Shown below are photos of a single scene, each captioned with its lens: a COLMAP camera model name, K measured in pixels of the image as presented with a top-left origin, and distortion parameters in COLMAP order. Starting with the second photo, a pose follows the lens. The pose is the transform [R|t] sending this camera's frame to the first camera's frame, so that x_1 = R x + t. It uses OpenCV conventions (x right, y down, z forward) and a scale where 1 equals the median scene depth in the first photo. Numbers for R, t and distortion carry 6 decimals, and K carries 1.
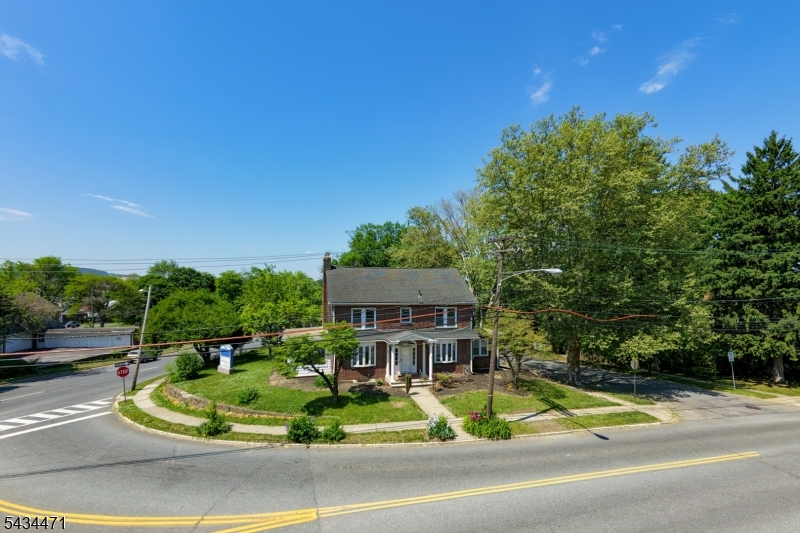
lens RADIAL K [[365.4, 0, 396.2], [0, 365.4, 287.6], [0, 0, 1]] dist [0.001088, 0.000399]
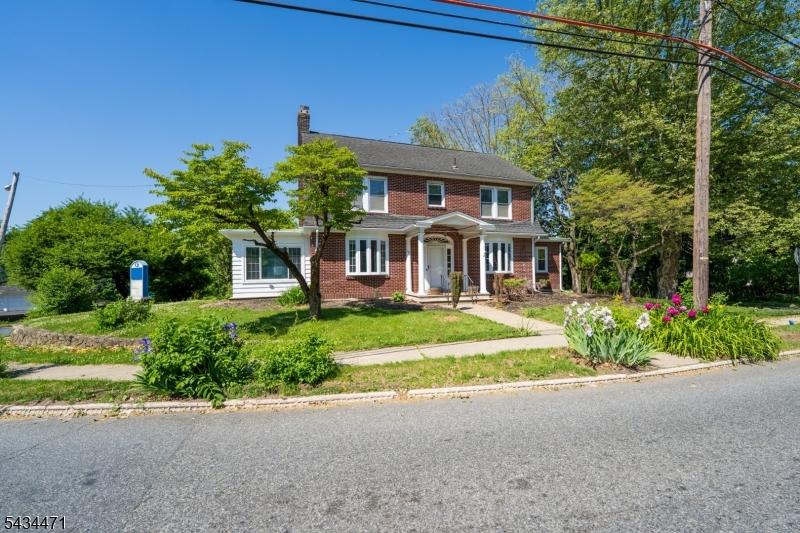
lens RADIAL K [[328.3, 0, 411.6], [0, 328.3, 273.1], [0, 0, 1]] dist [-0.010821, -0.000555]
pose [[0.995813, -0.017589, 0.089710, -0.086984], [0.018251, 0.999812, -0.006563, 0.283448], [-0.089578, 0.008172, 0.995946, 0.620550]]
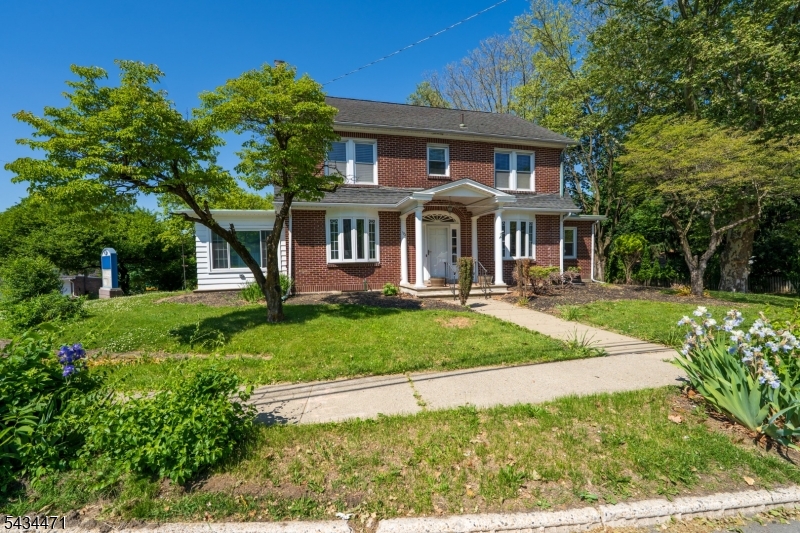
lens RADIAL K [[328.3, 0, 380.8], [0, 328.3, 281.3], [0, 0, 1]] dist [-0.010821, -0.000555]
pose [[0.999725, -0.022713, -0.005858, -0.067761], [0.022983, 0.998427, 0.051136, 0.285749], [0.004688, -0.051257, 0.998675, 0.750984]]
